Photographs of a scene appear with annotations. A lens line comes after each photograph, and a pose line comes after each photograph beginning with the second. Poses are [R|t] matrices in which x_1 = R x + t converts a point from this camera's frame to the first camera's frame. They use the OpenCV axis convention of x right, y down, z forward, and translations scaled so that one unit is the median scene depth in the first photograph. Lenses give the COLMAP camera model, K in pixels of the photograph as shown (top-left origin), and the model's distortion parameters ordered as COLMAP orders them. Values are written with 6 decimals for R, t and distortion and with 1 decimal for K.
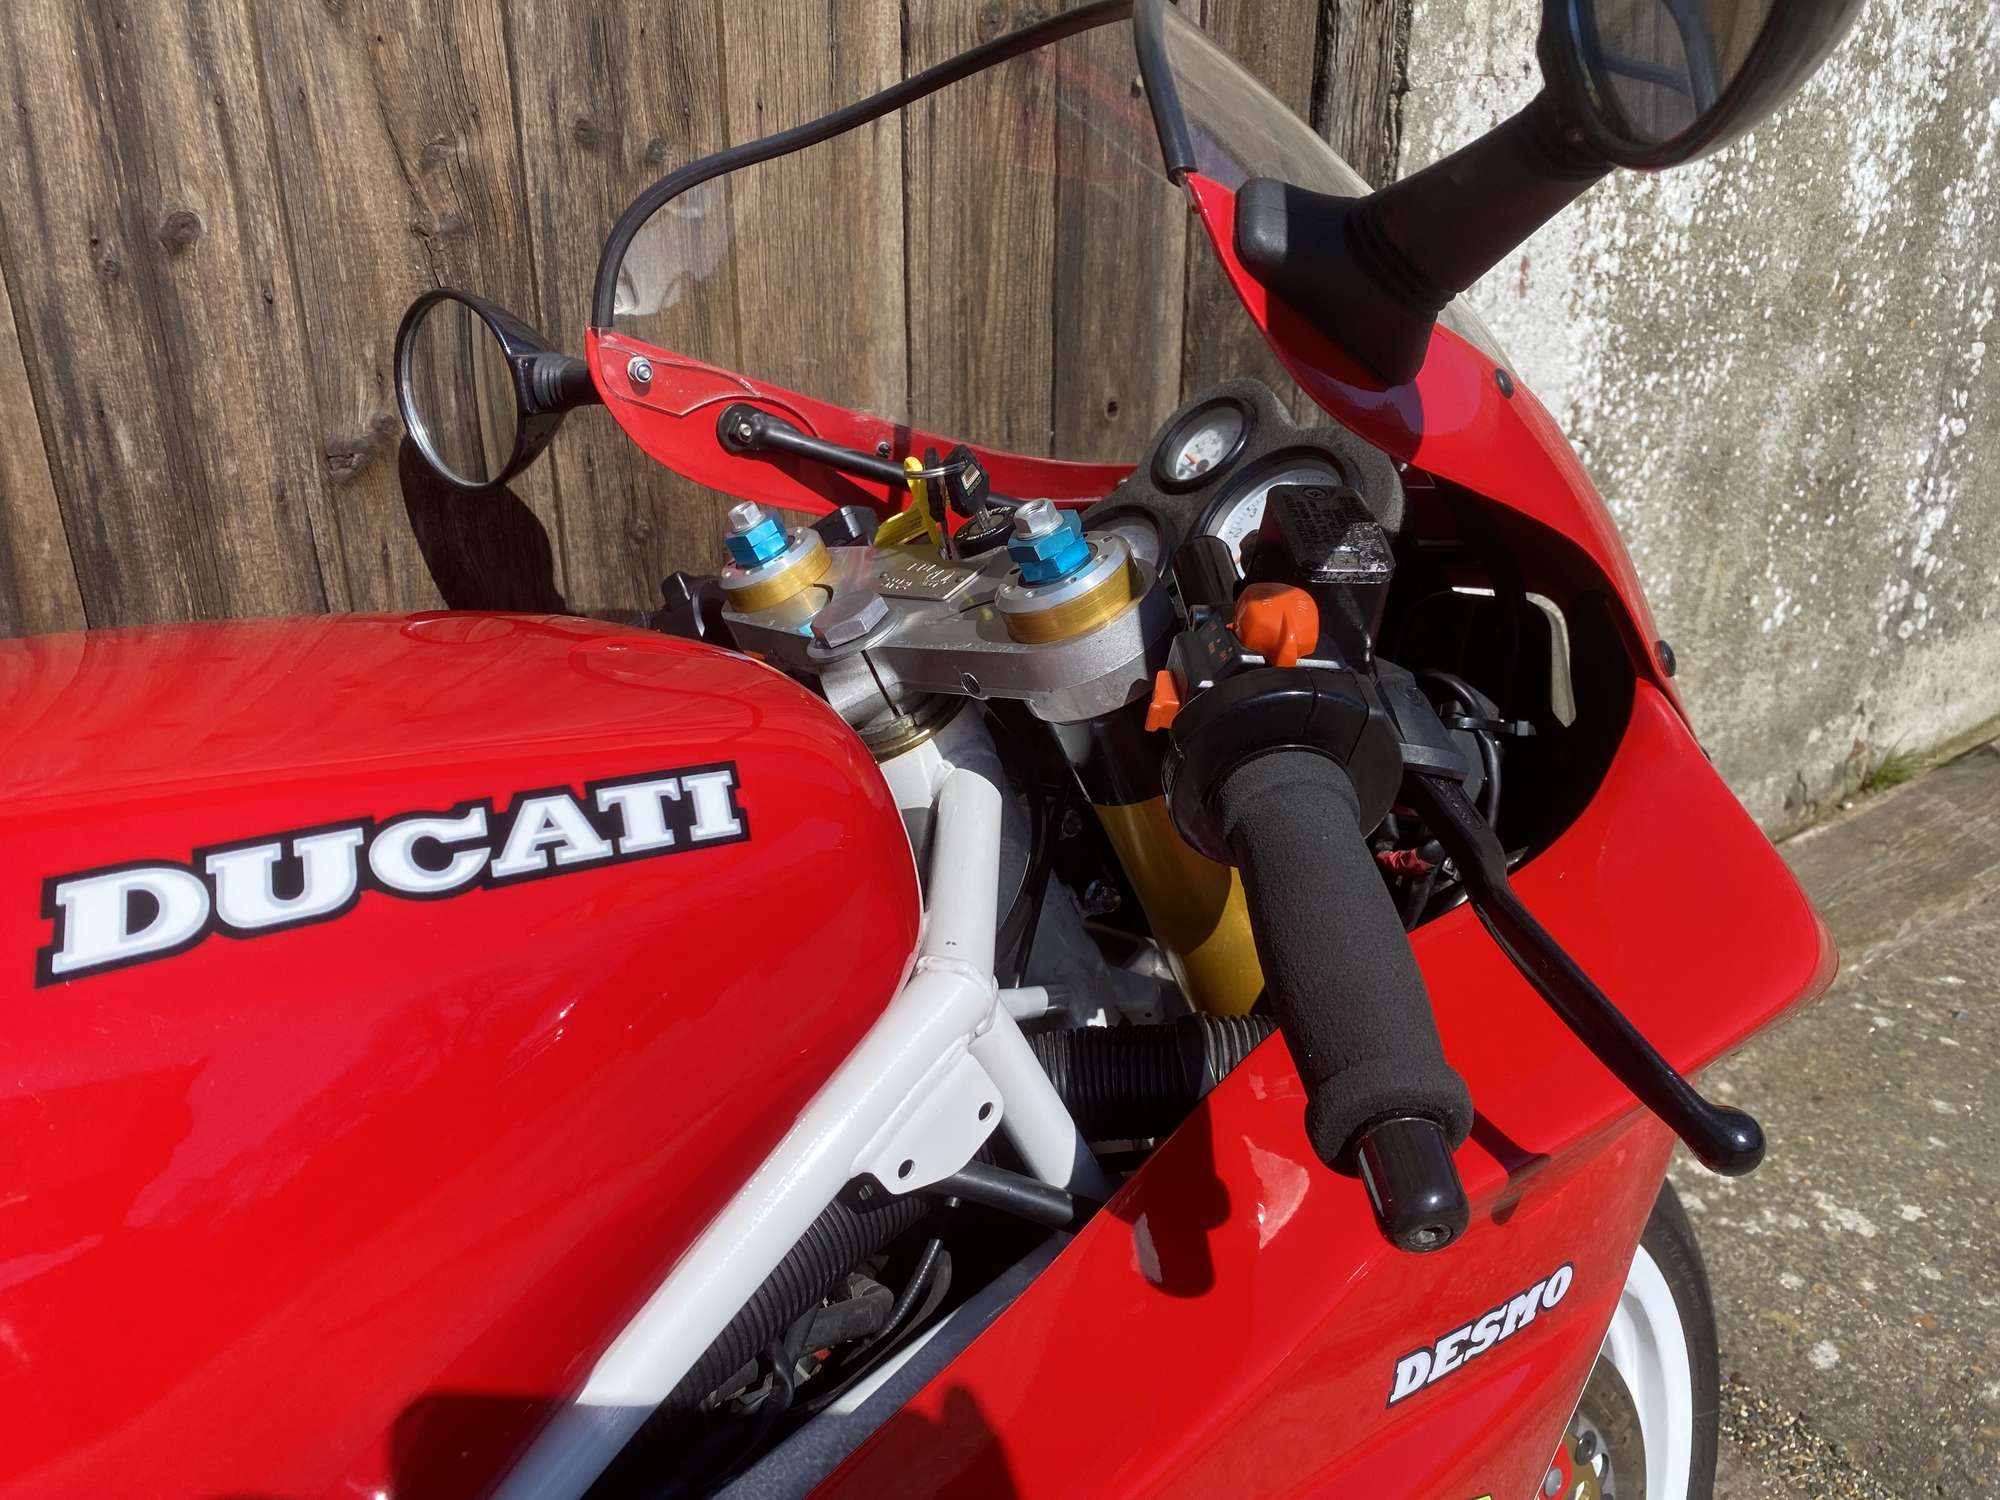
lens RADIAL K [[1551.7, 0, 974.2], [0, 1551.7, 761.6], [0, 0, 1]] dist [0.020452, -0.018514]
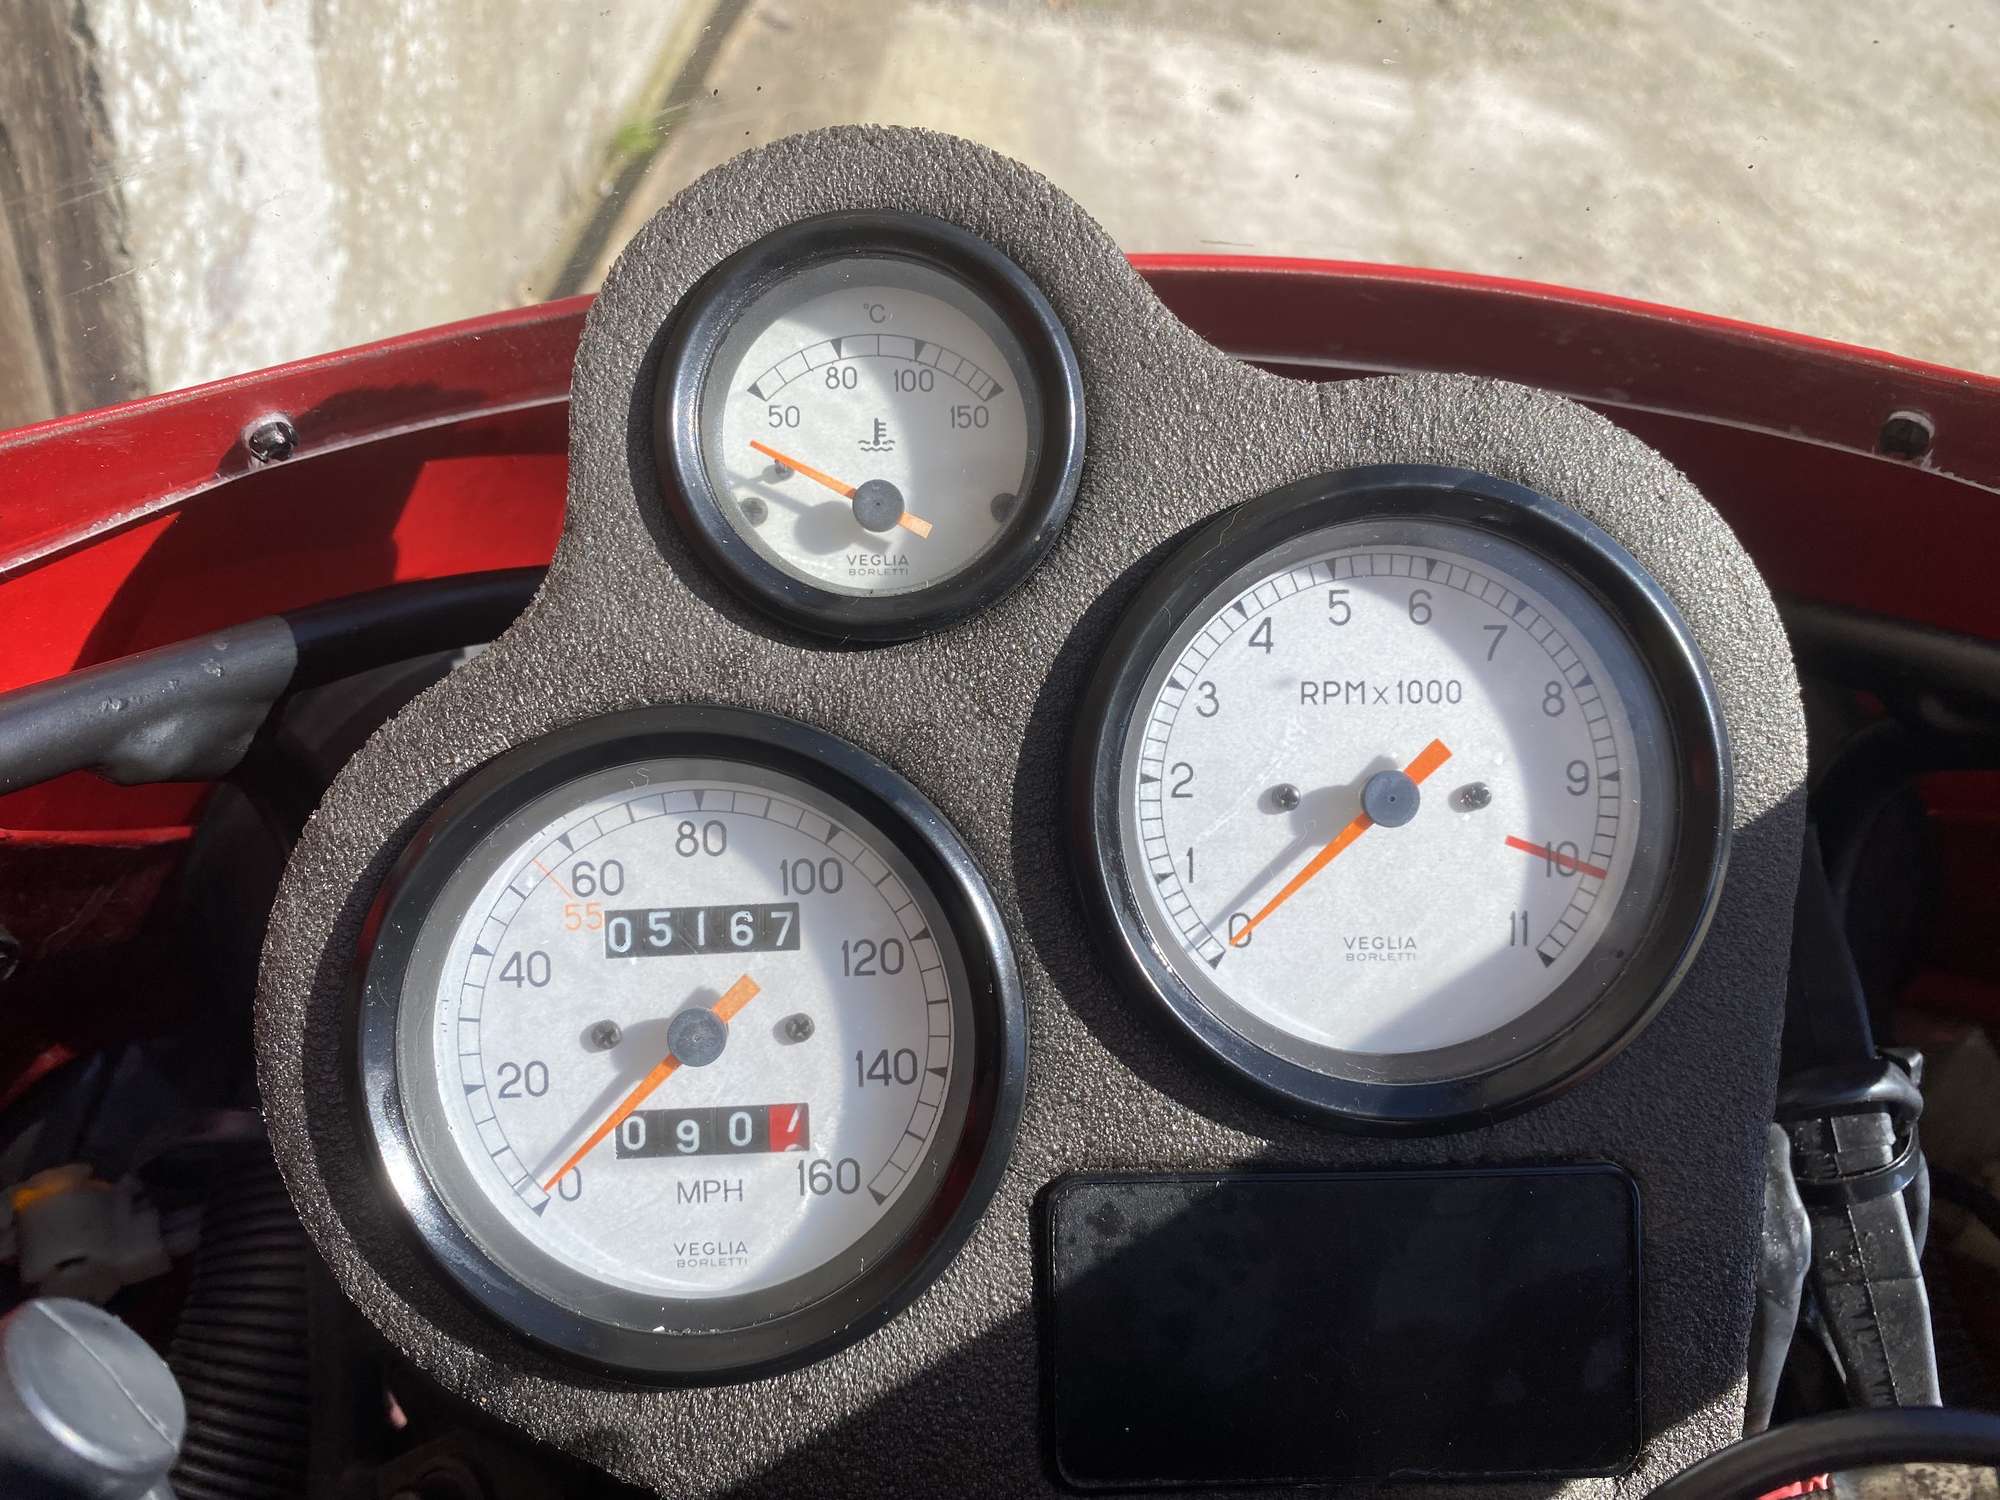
lens RADIAL K [[1546.6, 0, 995.9], [0, 1546.6, 757.3], [0, 0, 1]] dist [-0.040937, -0.005405]
pose [[0.597270, -0.446912, 0.665986, -0.021574], [0.103815, 0.866458, 0.488337, -0.146842], [-0.795293, -0.222530, 0.563906, 0.427621]]
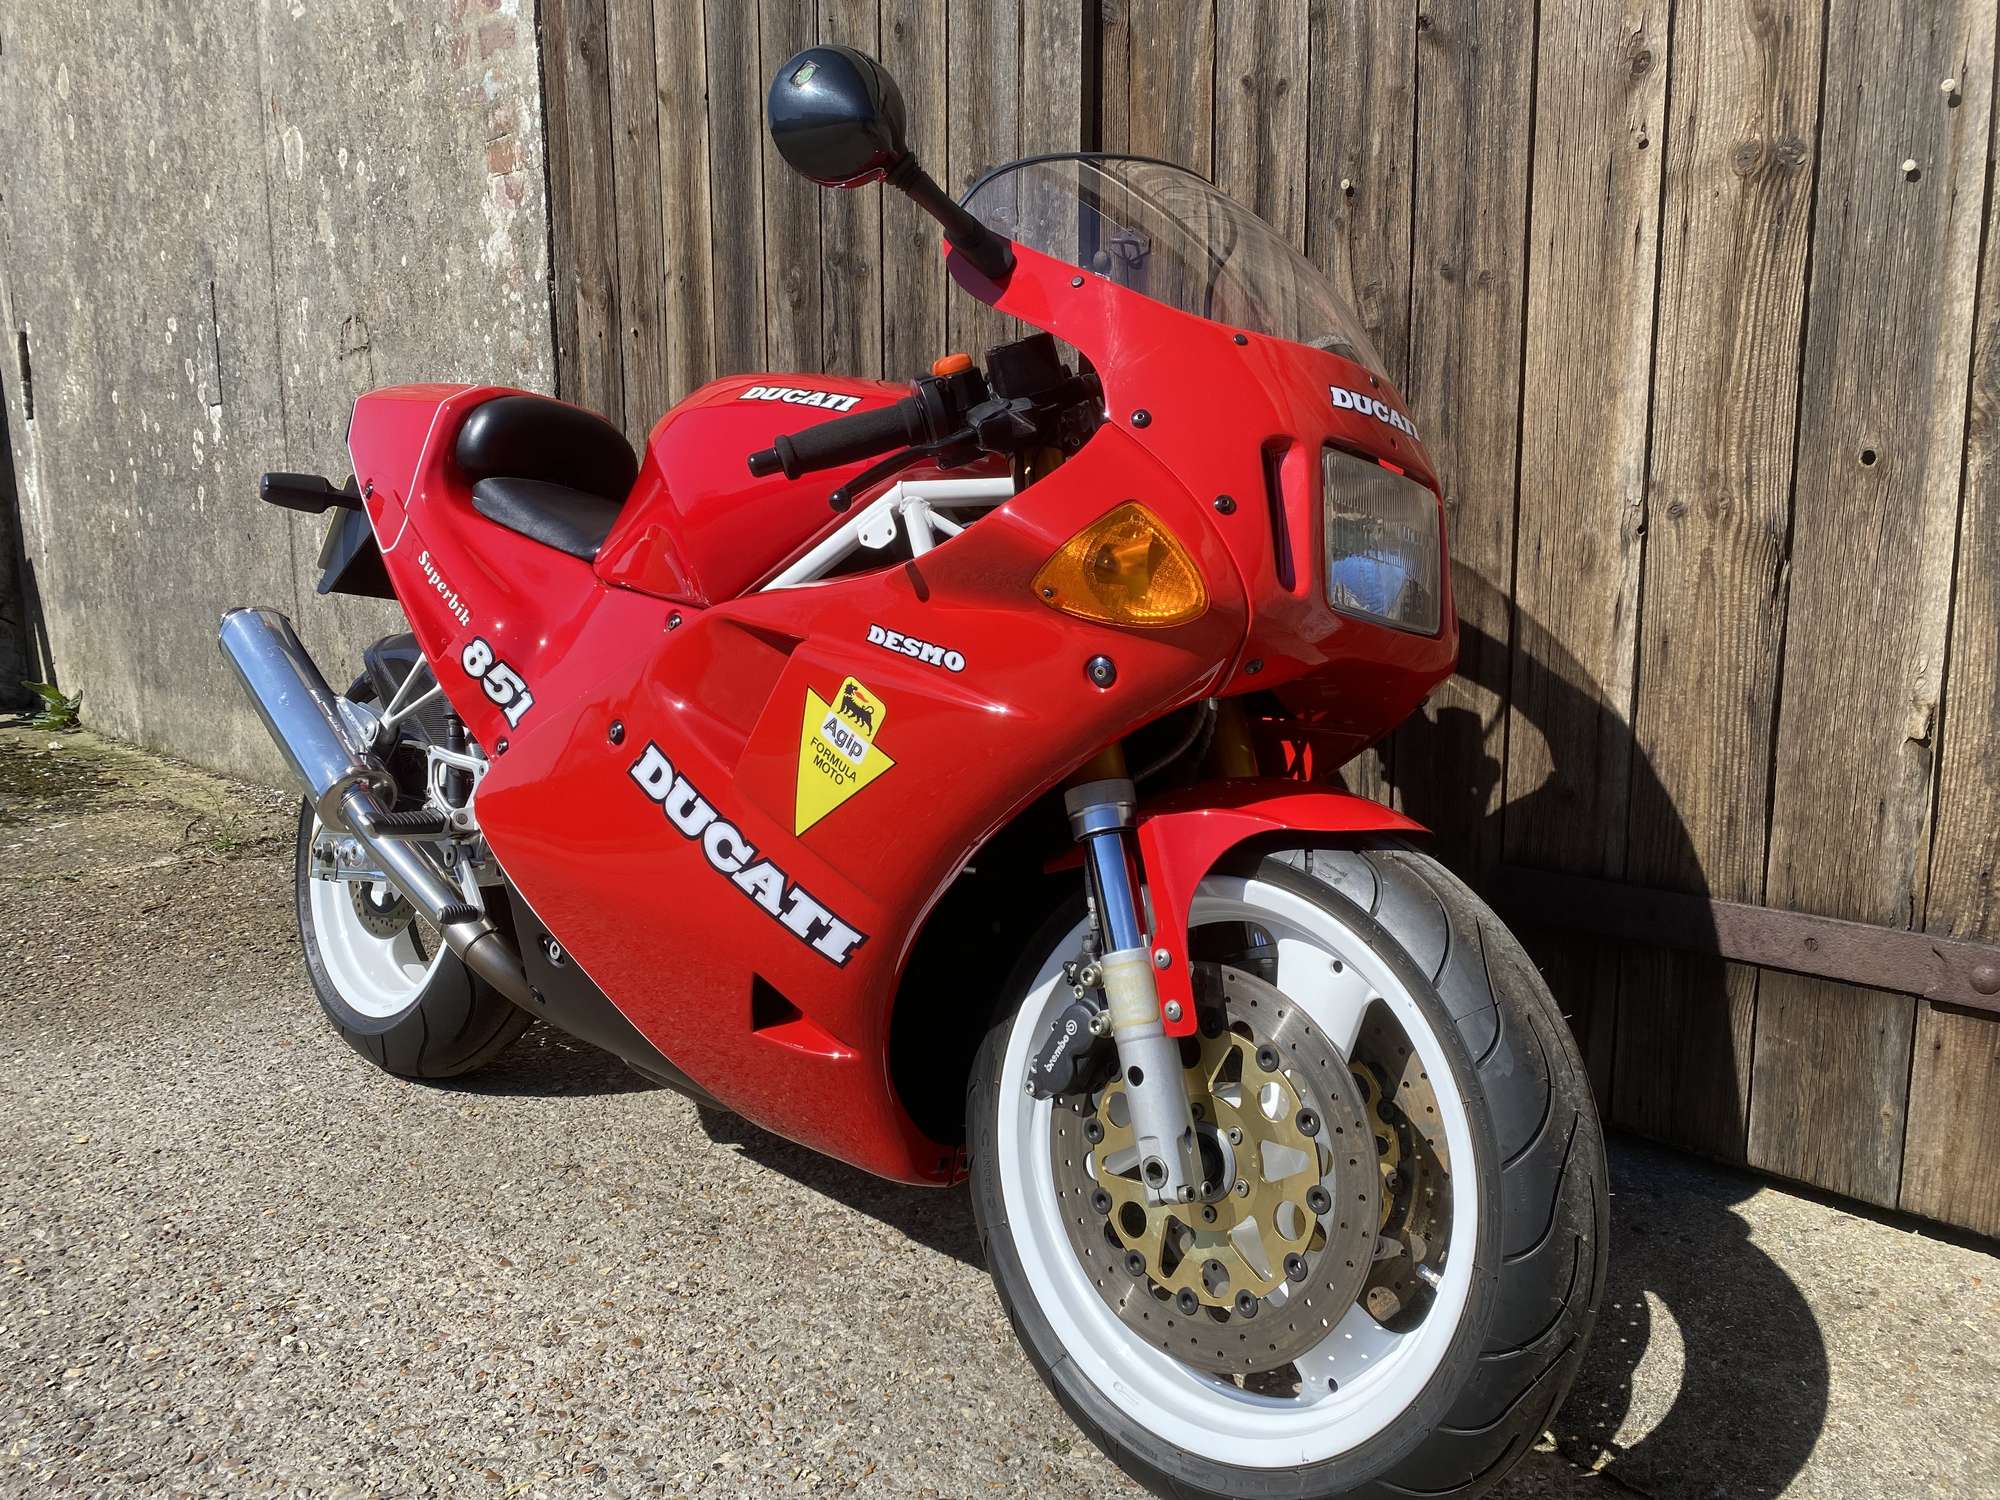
lens RADIAL K [[1552.7, 0, 998.7], [0, 1552.7, 727.5], [0, 0, 1]] dist [0.010821, -0.004798]
pose [[0.131353, 0.144545, -0.980741, 1.001091], [-0.375924, 0.922685, 0.085640, 0.079527], [0.917294, 0.357435, 0.175535, 0.267107]]
